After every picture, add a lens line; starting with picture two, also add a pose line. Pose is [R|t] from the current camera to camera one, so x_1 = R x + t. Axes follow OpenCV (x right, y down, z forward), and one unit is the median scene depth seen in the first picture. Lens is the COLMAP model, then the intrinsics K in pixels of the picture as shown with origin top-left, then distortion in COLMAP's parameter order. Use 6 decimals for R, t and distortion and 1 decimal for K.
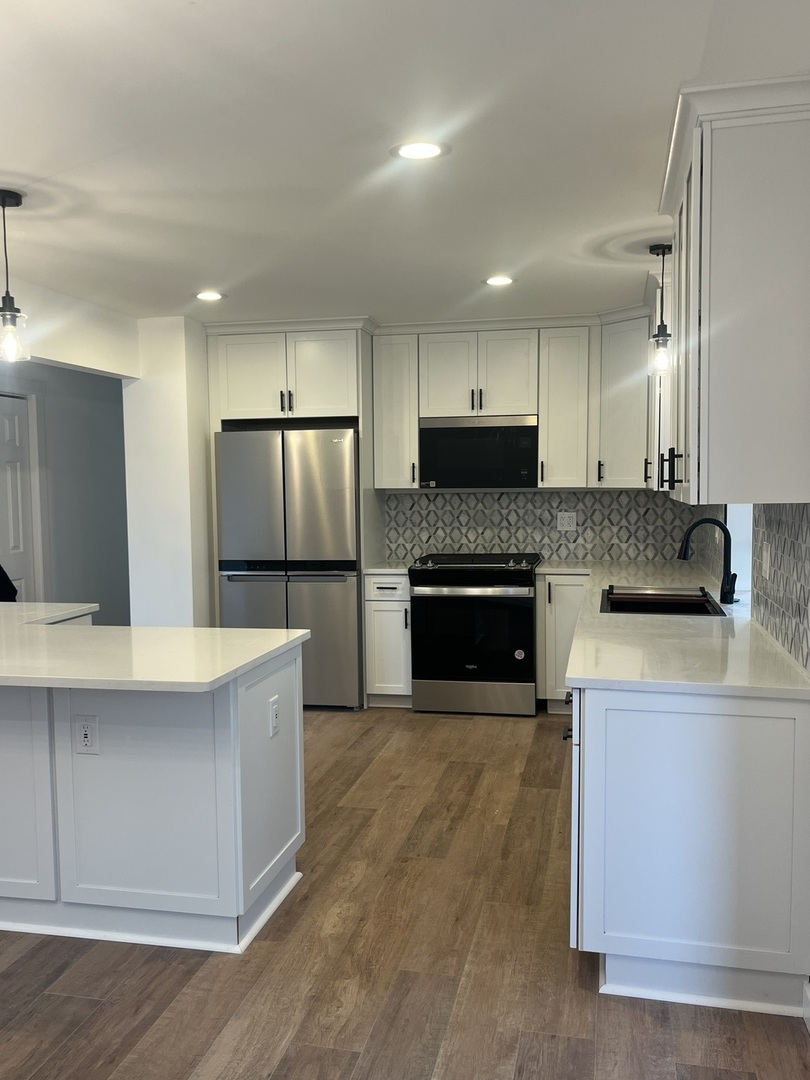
lens RADIAL K [[928.7, 0, 392.5], [0, 928.7, 551.3], [0, 0, 1]] dist [0.054035, -0.044964]
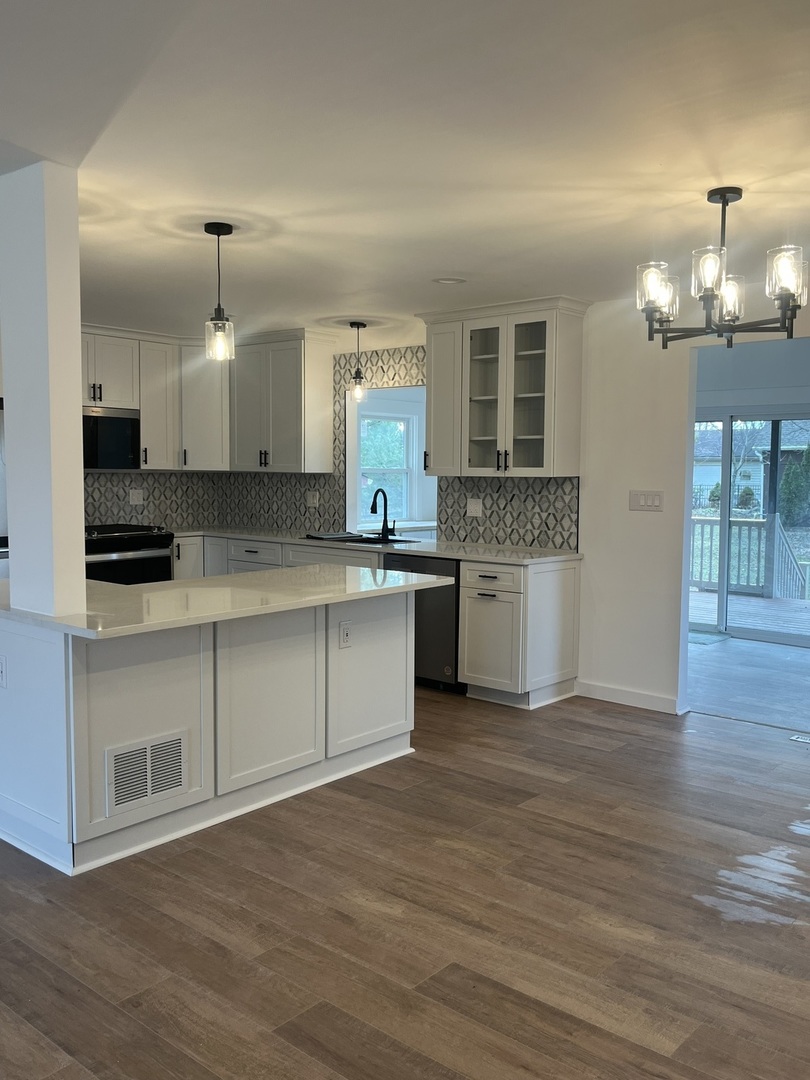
lens RADIAL K [[928.7, 0, 405.0], [0, 928.7, 547.5], [0, 0, 1]] dist [0.054035, -0.044964]
pose [[0.458319, -0.060308, 0.886739, -0.761920], [0.053174, 0.997769, 0.040376, 0.003472], [-0.887196, 0.028646, 0.460503, 0.122638]]
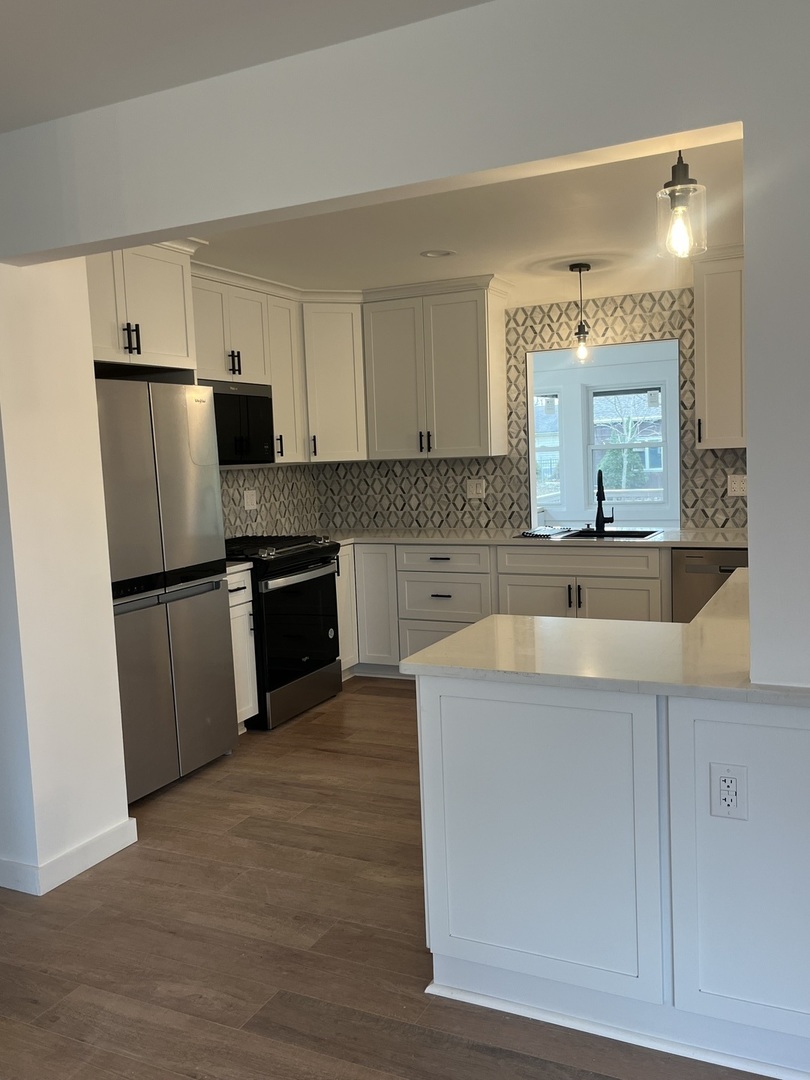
lens RADIAL K [[928.7, 0, 400.4], [0, 928.7, 545.6], [0, 0, 1]] dist [0.054035, -0.044964]
pose [[0.226185, -0.096982, 0.969245, -0.718822], [0.112533, 0.990971, 0.072895, -0.038897], [-0.967562, 0.092584, 0.235056, 0.645863]]
